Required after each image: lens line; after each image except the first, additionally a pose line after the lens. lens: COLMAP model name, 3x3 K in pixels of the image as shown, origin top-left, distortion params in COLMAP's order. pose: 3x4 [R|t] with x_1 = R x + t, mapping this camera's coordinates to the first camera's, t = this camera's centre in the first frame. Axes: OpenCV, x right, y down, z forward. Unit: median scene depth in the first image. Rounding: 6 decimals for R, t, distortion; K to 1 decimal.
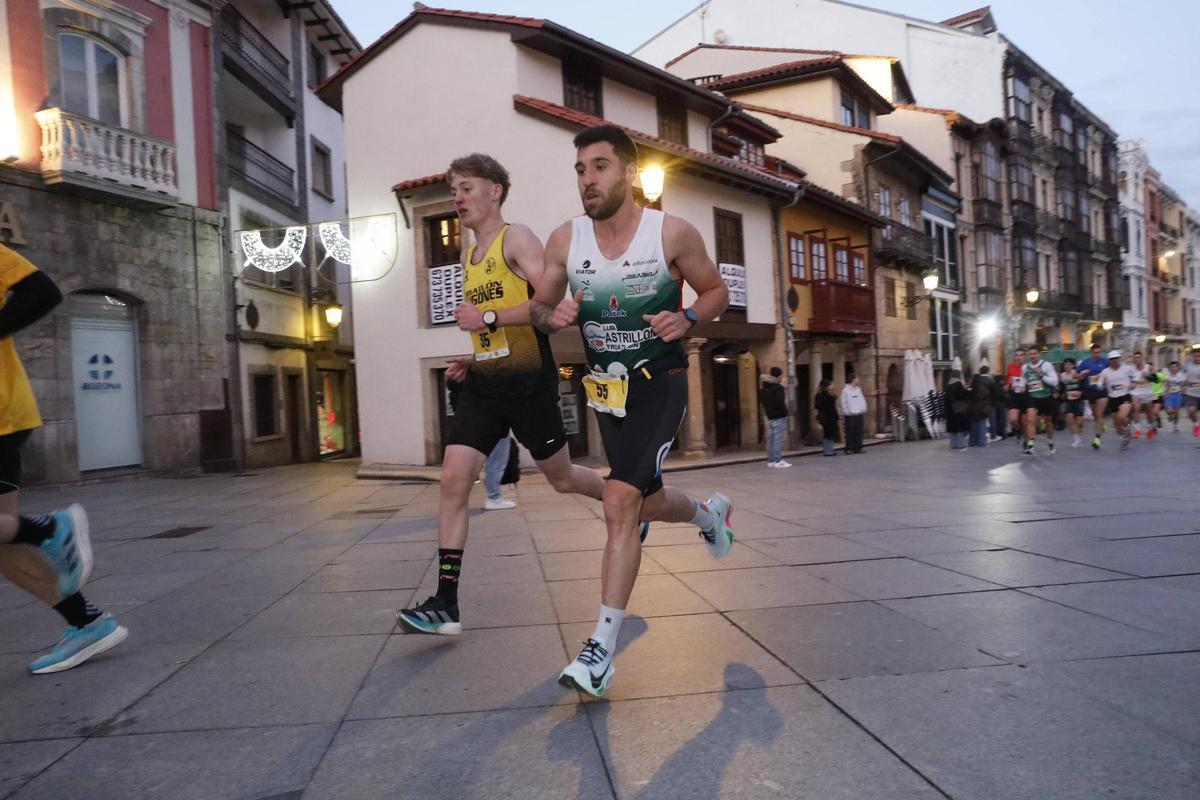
lens RADIAL K [[813.1, 0, 600.0], [0, 813.1, 400.0], [0, 0, 1]] dist [-0.107537, 0.086969]
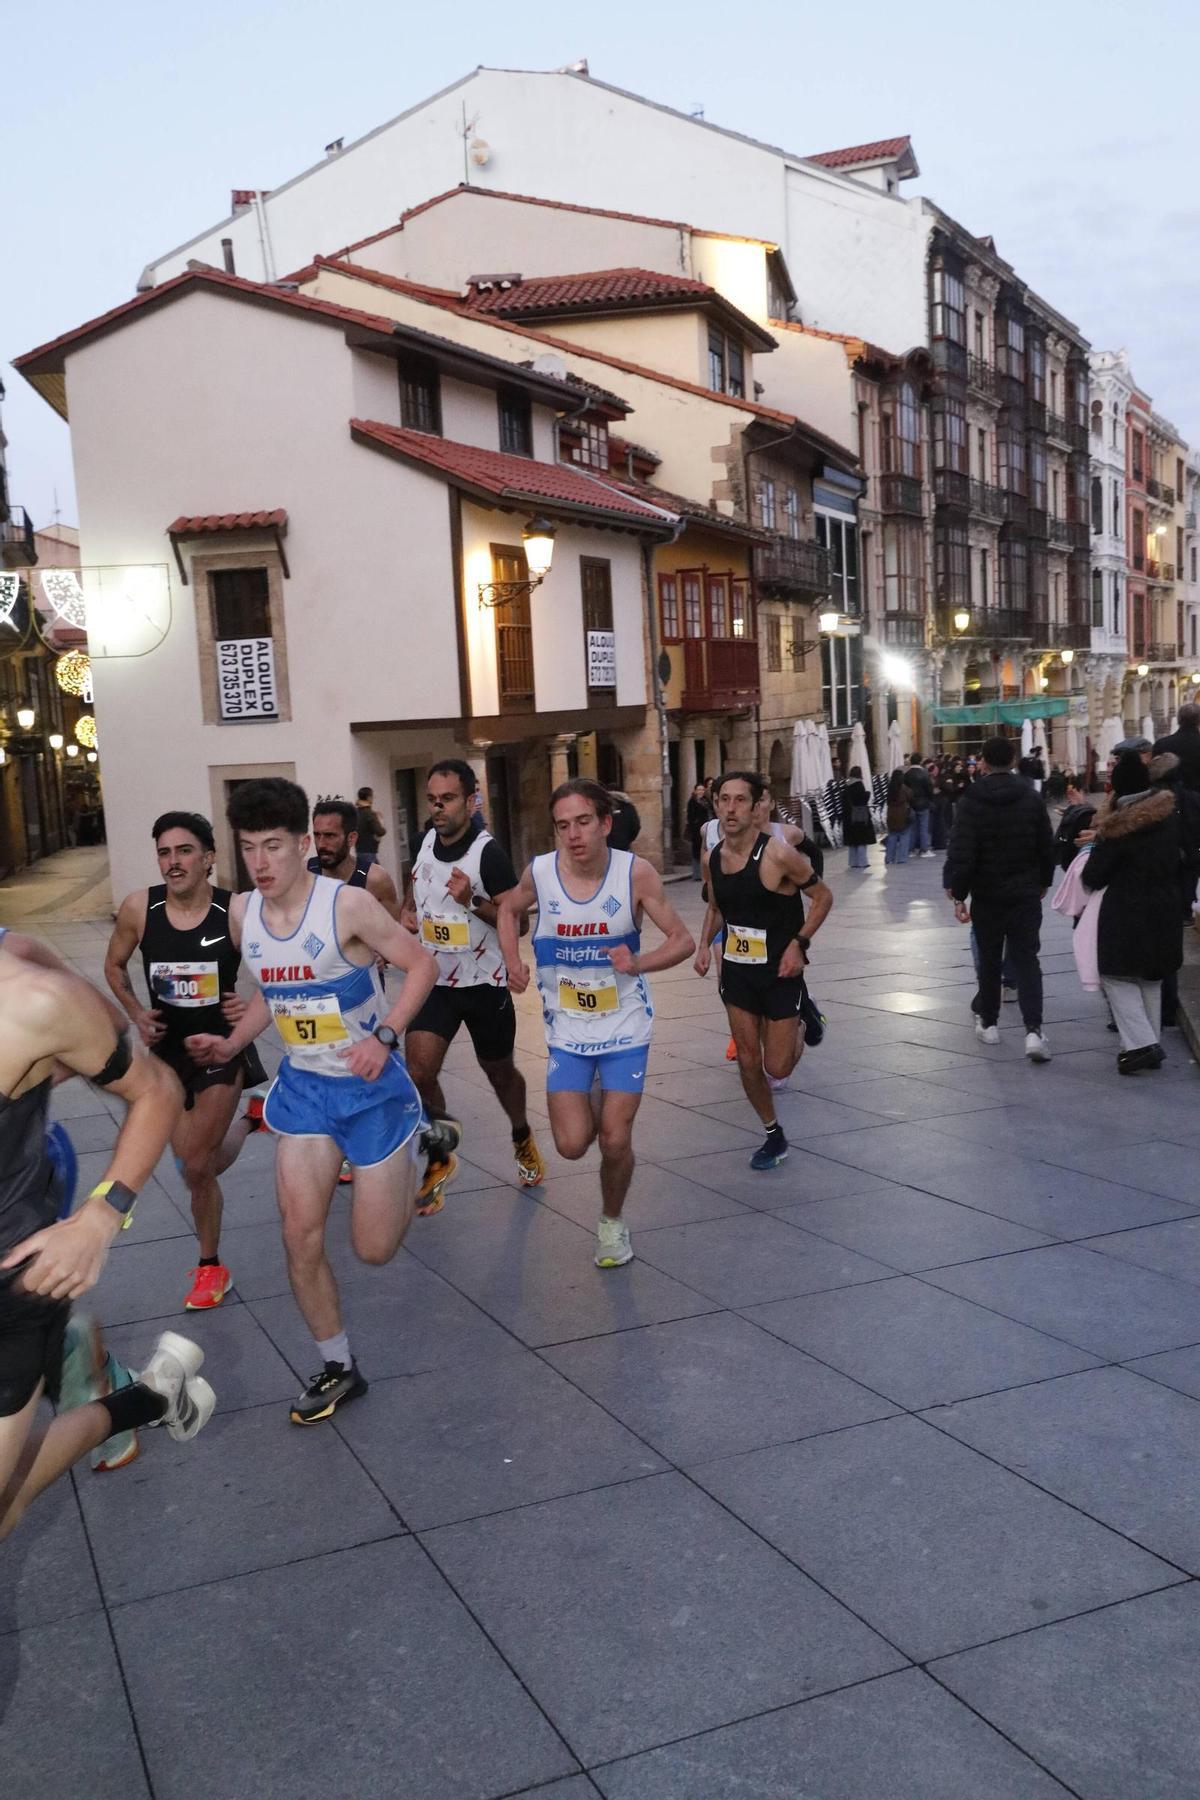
lens RADIAL K [[1634.7, 0, 600.0], [0, 1634.7, 900.0], [0, 0, 1]] dist [-0.061646, 0.146411]
pose [[0.958904, -0.032051, 0.281914, -0.144863], [0.005698, 0.995574, 0.093807, -0.032109], [-0.283673, -0.088346, 0.954843, -0.250136]]
